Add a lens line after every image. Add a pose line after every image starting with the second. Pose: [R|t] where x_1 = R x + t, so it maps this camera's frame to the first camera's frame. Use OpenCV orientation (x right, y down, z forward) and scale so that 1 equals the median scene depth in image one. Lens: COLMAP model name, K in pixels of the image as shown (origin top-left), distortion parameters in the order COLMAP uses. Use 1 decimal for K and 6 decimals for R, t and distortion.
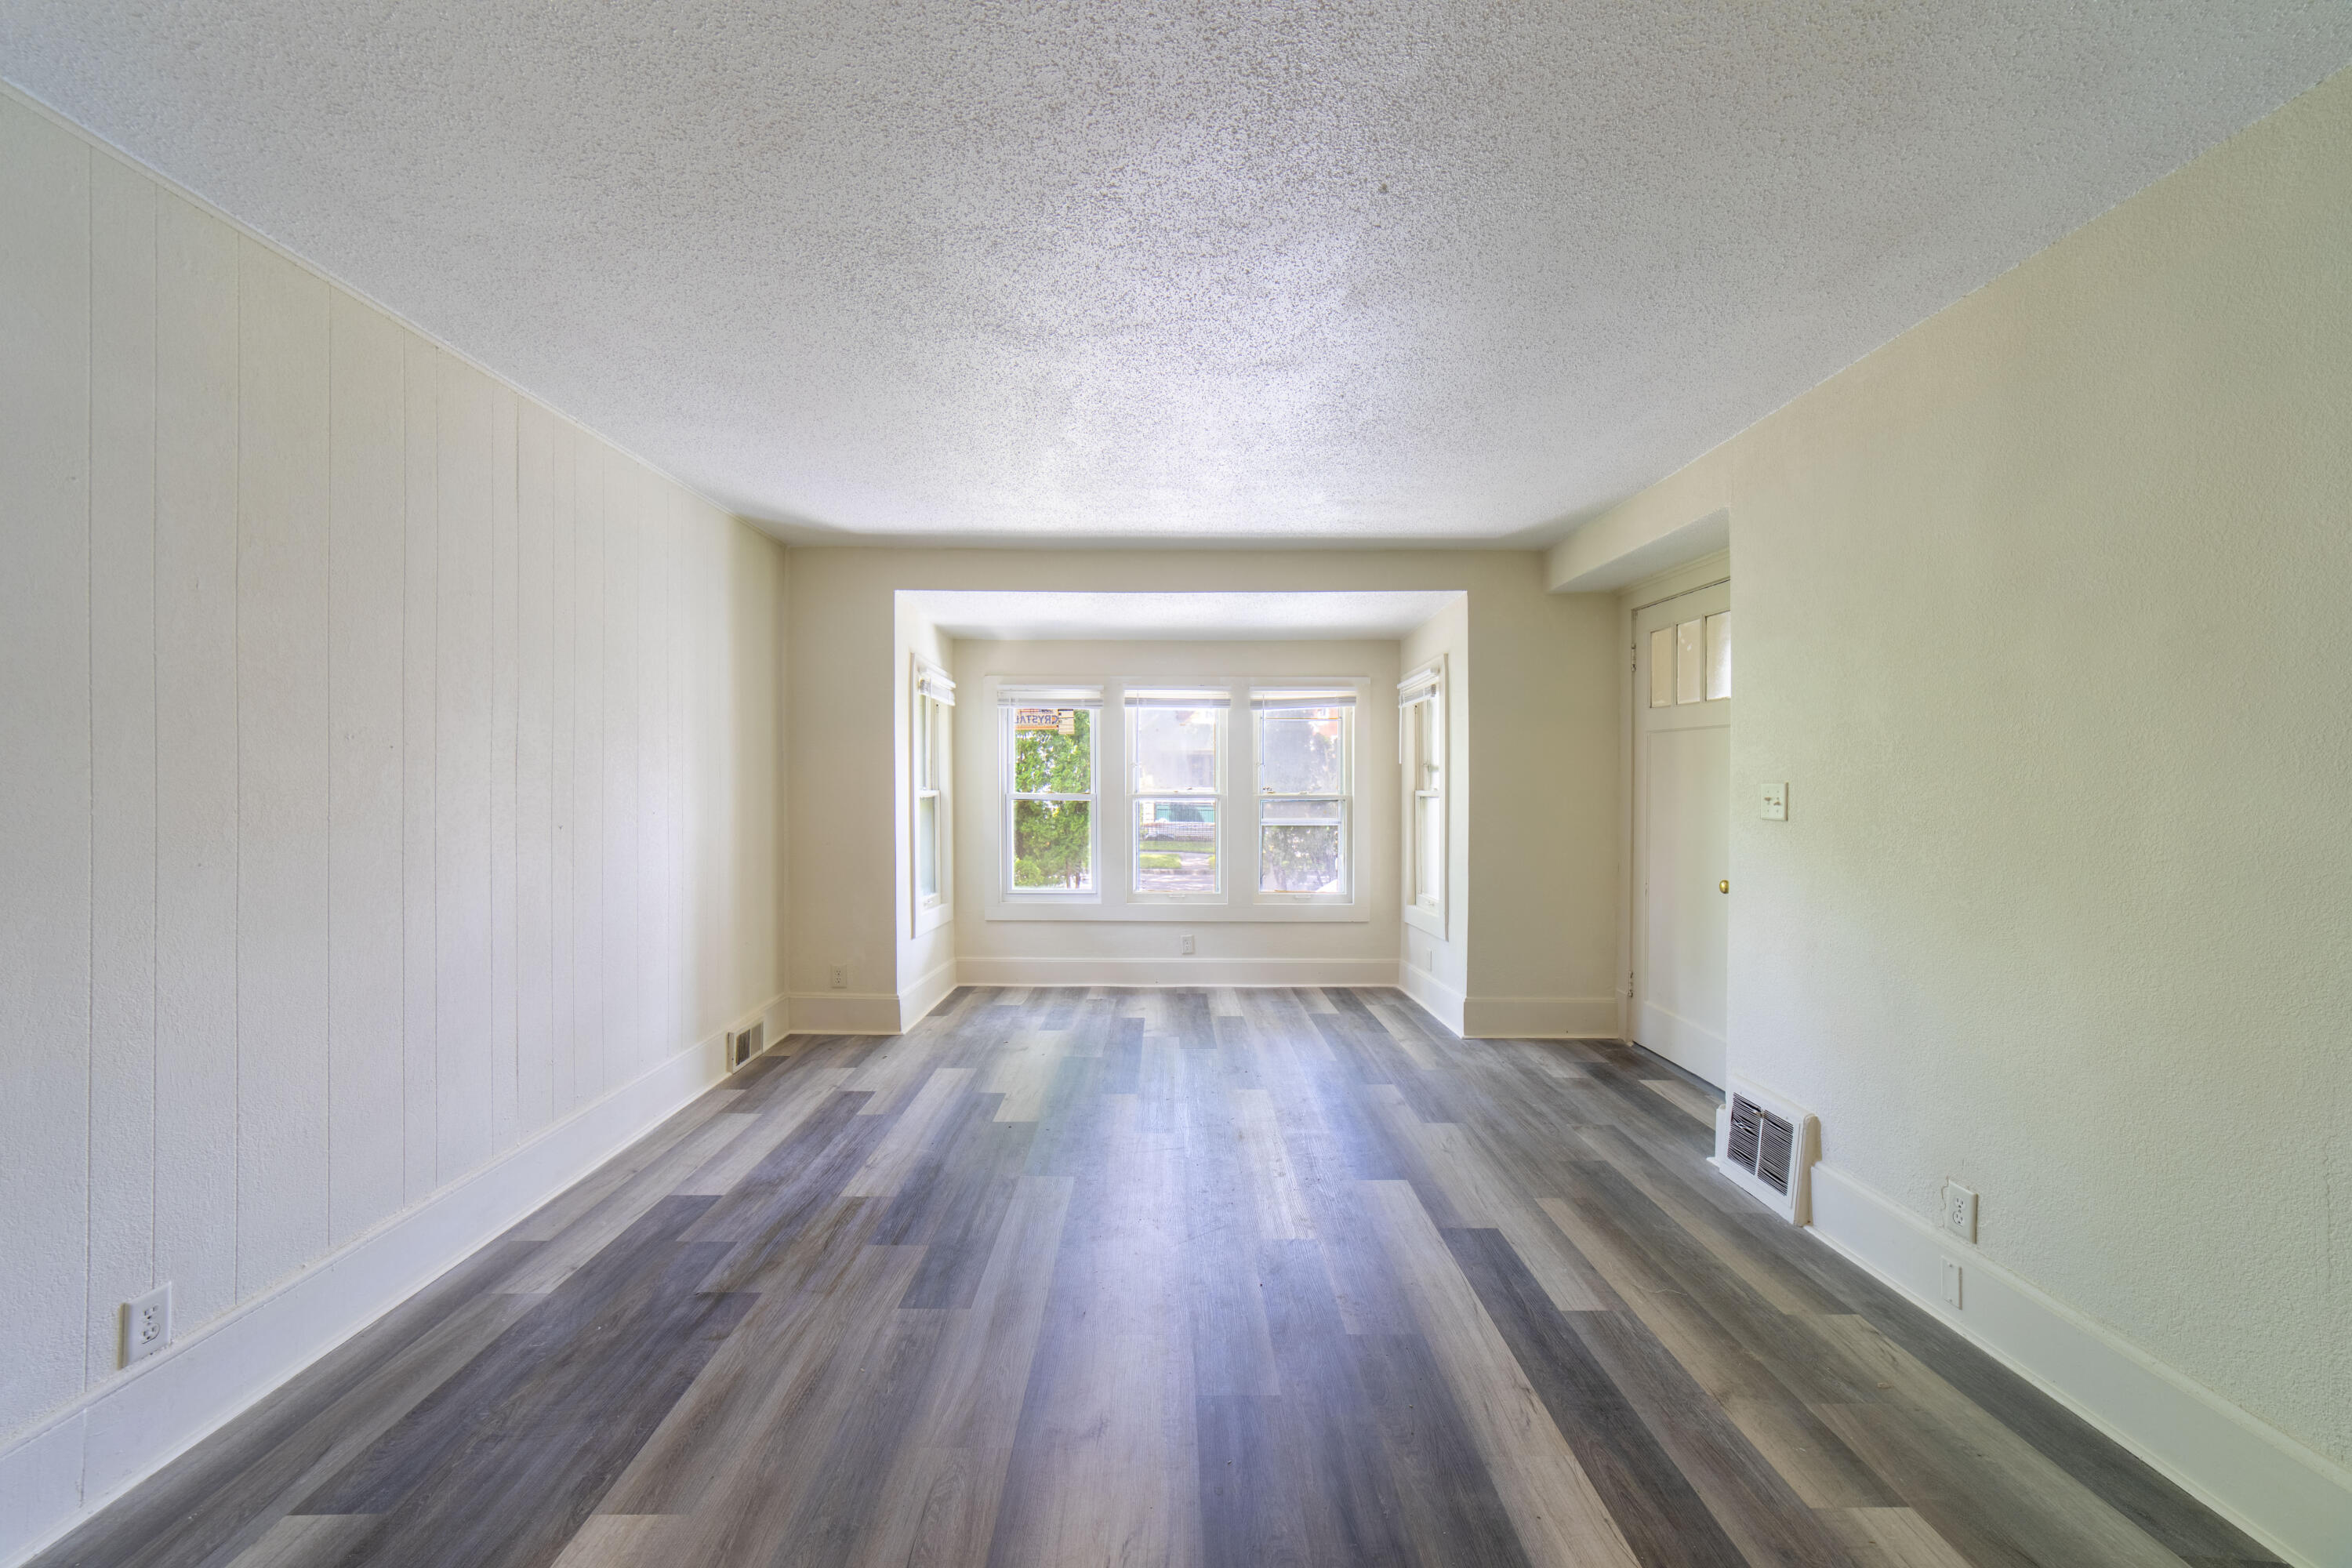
lens RADIAL K [[900.6, 0, 1176.0], [0, 900.6, 784.0], [0, 0, 1]] dist [-0.001882, 0.000203]
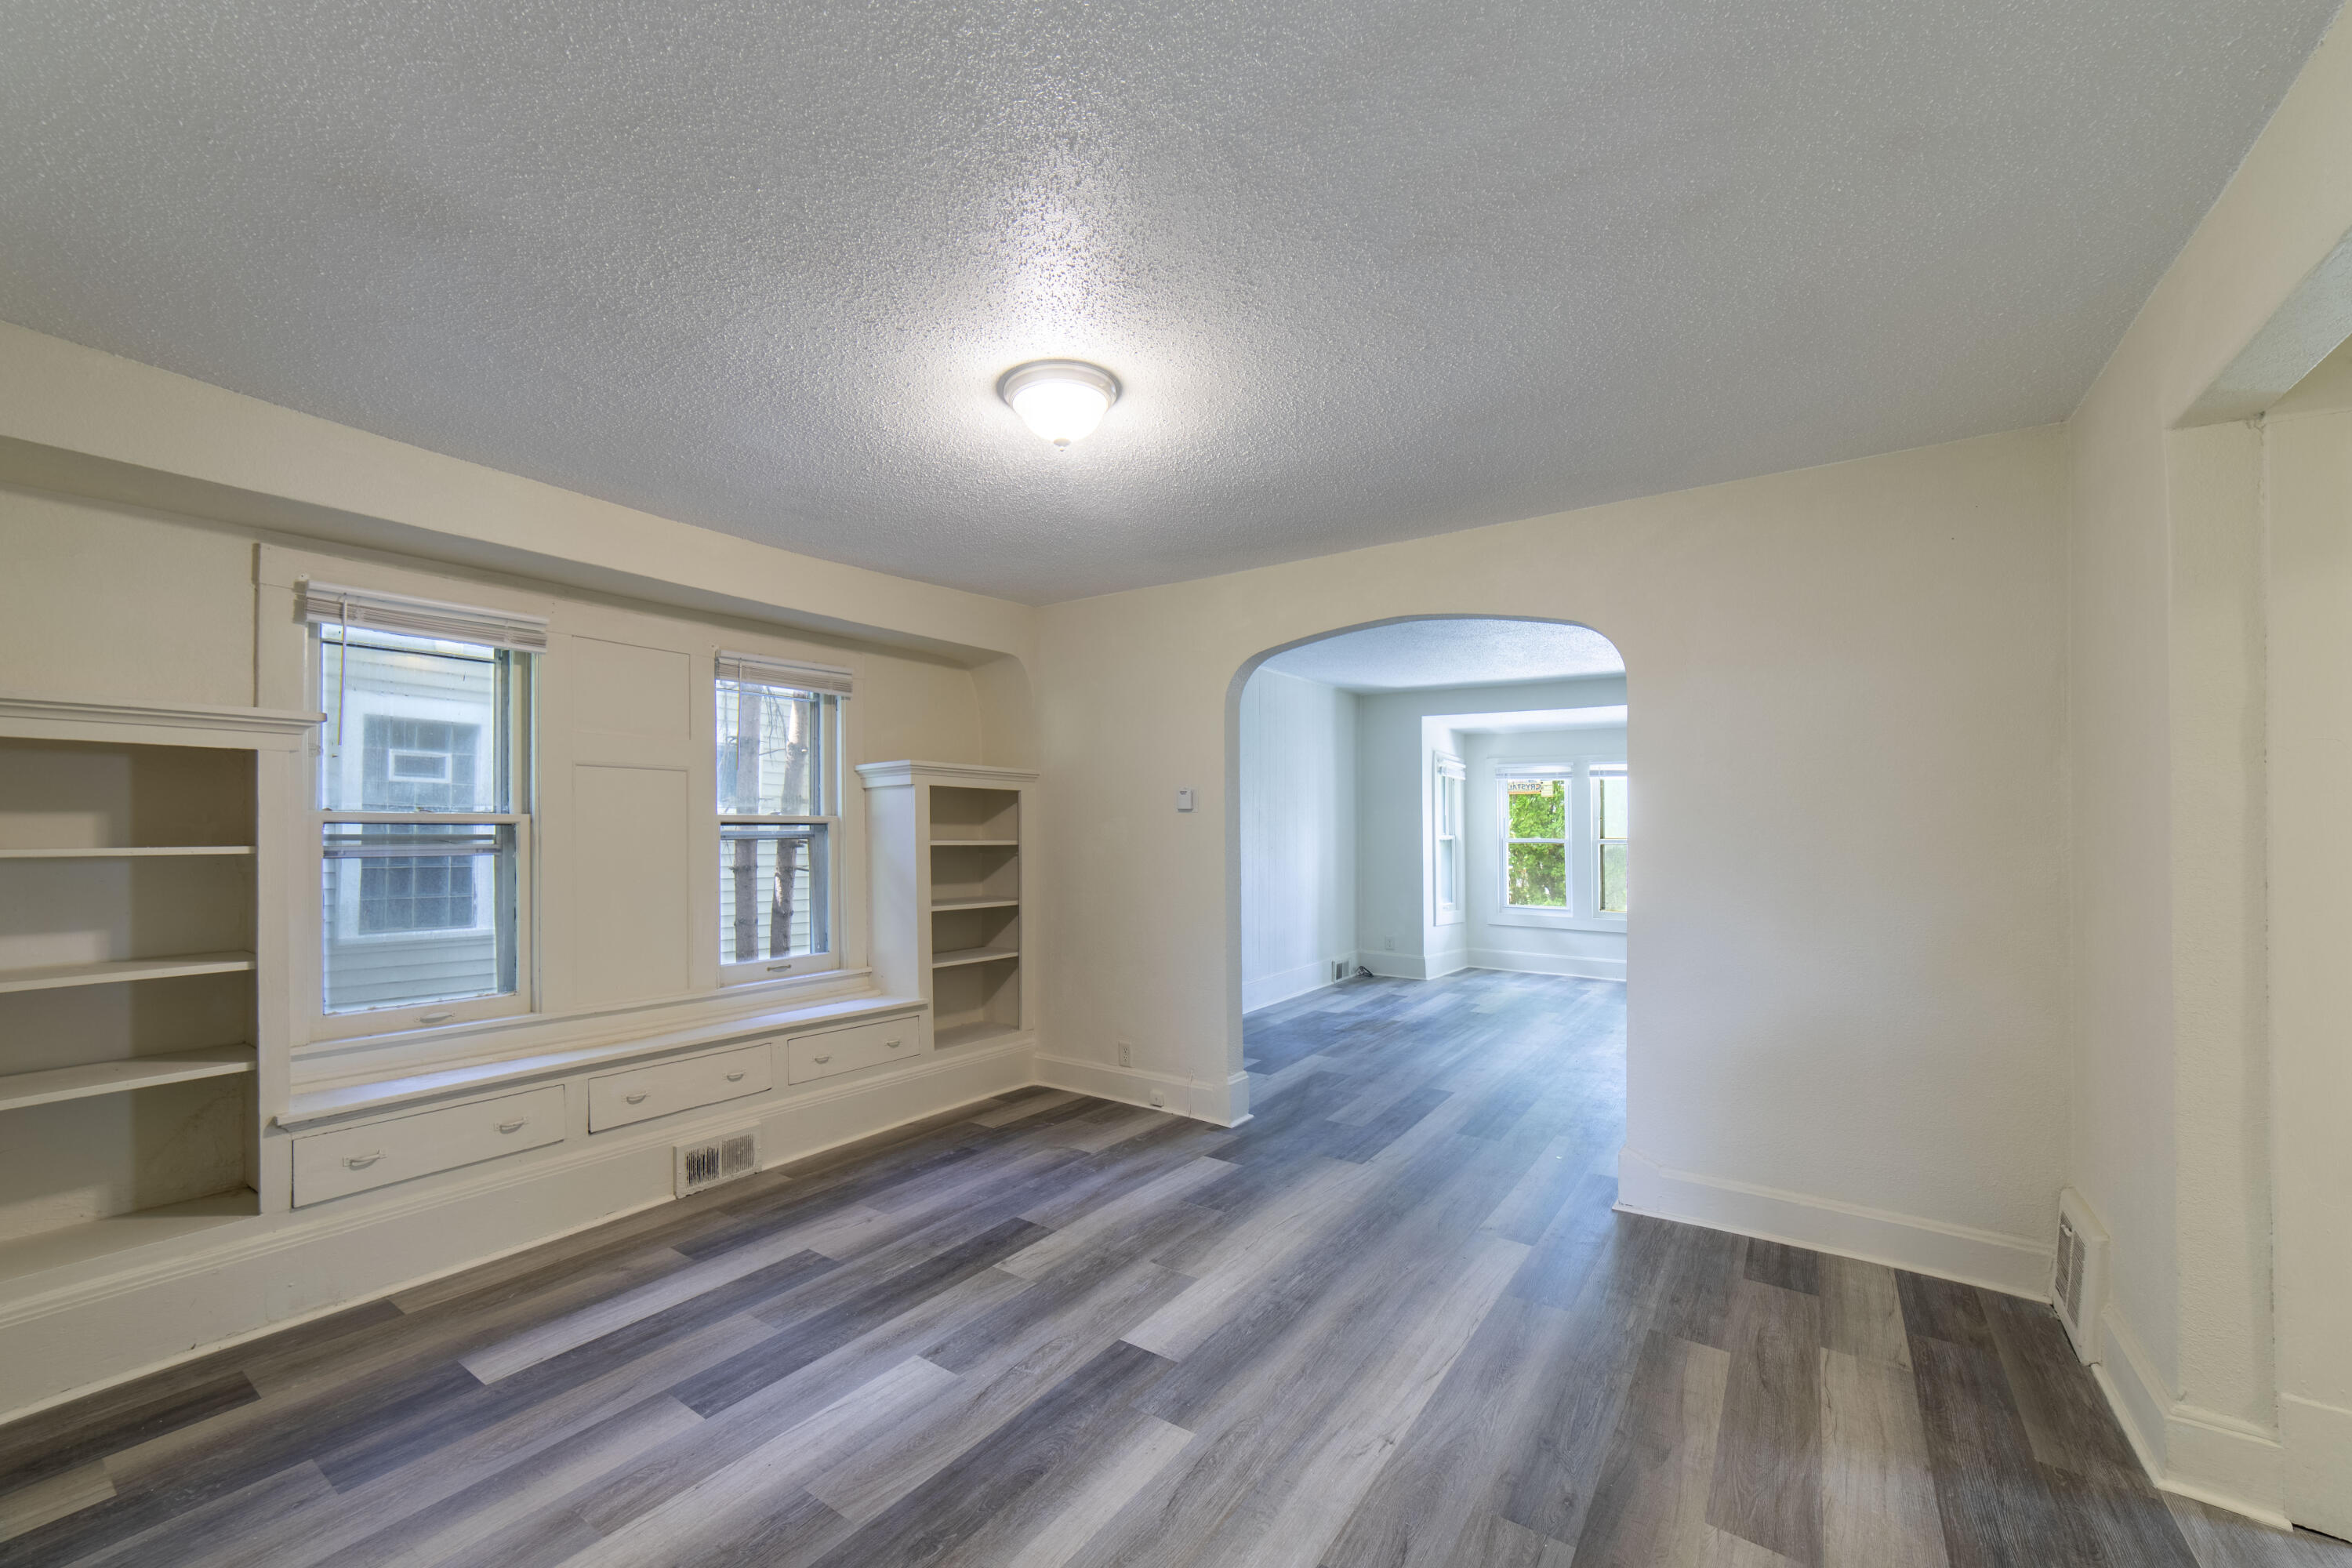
lens RADIAL K [[947.5, 0, 1104.4], [0, 947.5, 815.0], [0, 0, 1]] dist [-0.010797, 0.008174]
pose [[0.792372, -0.005118, -0.610017, 0.277423], [-0.006615, 0.999834, -0.016981, 0.004070], [0.610002, 0.017491, 0.792207, -0.717078]]
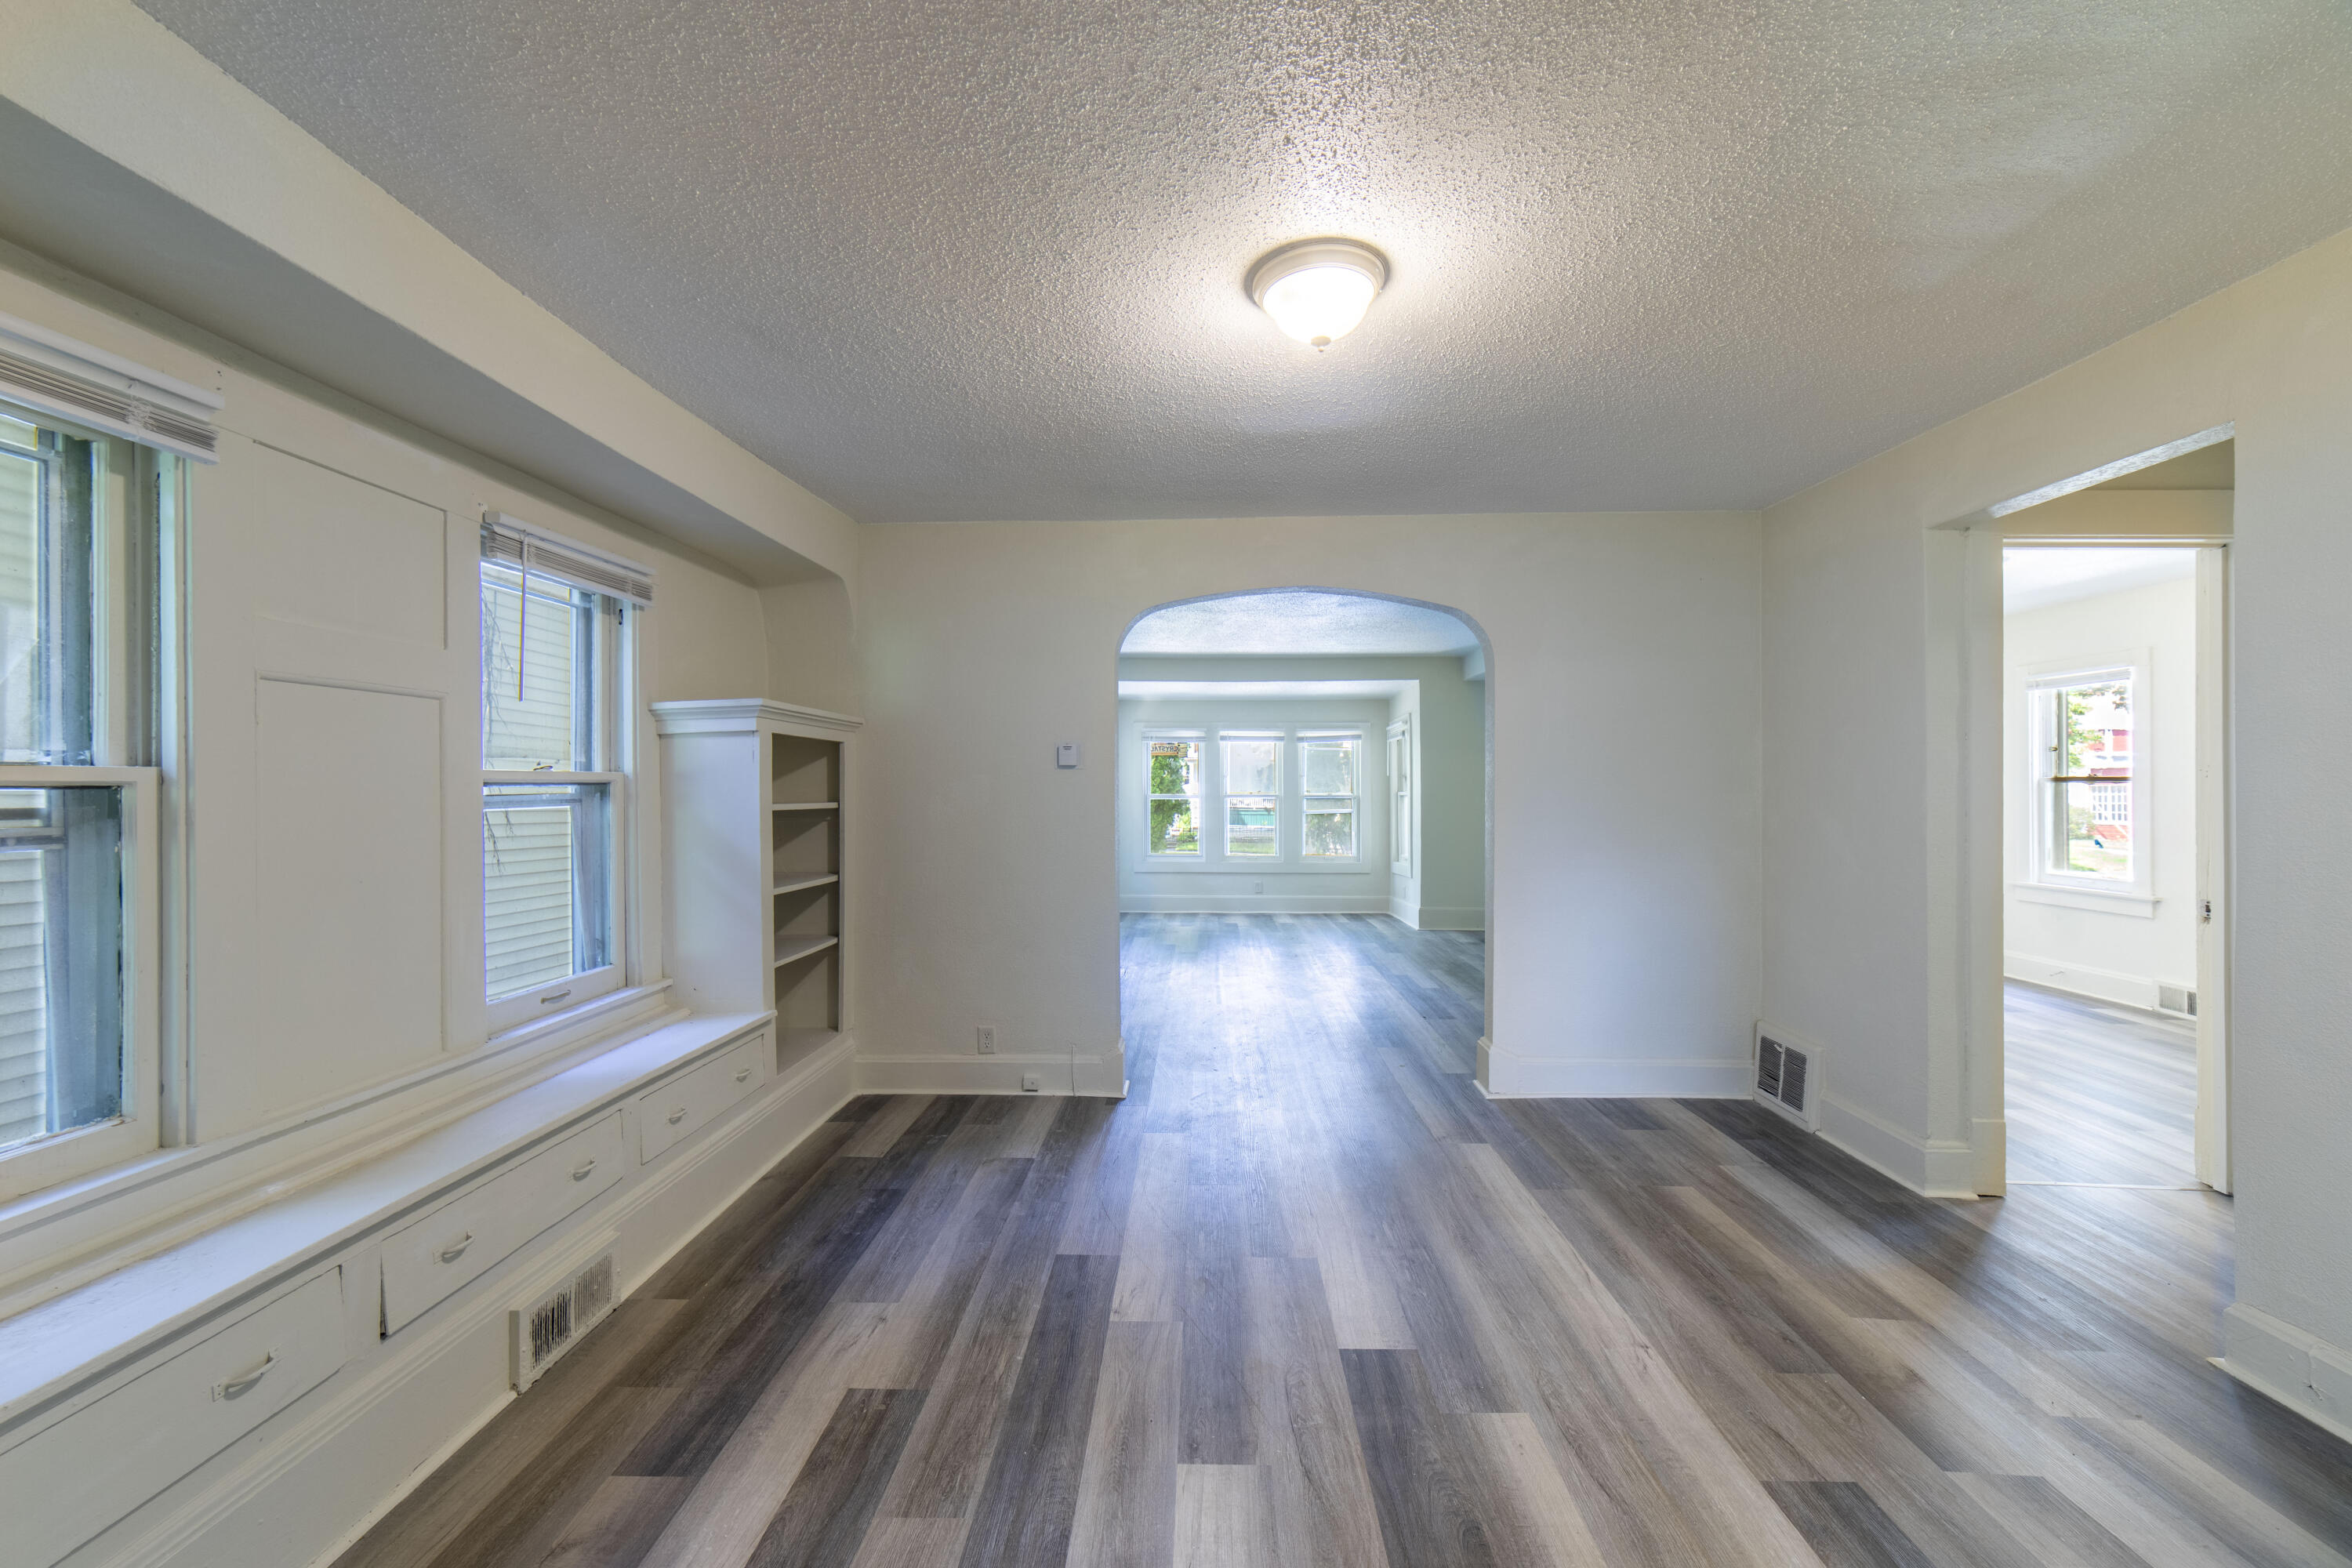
lens RADIAL K [[900.6, 0, 1176.0], [0, 900.6, 784.0], [0, 0, 1]] dist [-0.001882, 0.000203]
pose [[0.999076, -0.002755, -0.042900, -0.077678], [0.002439, 0.999969, -0.007423, 0.004570], [0.042919, 0.007312, 0.999052, -0.748417]]
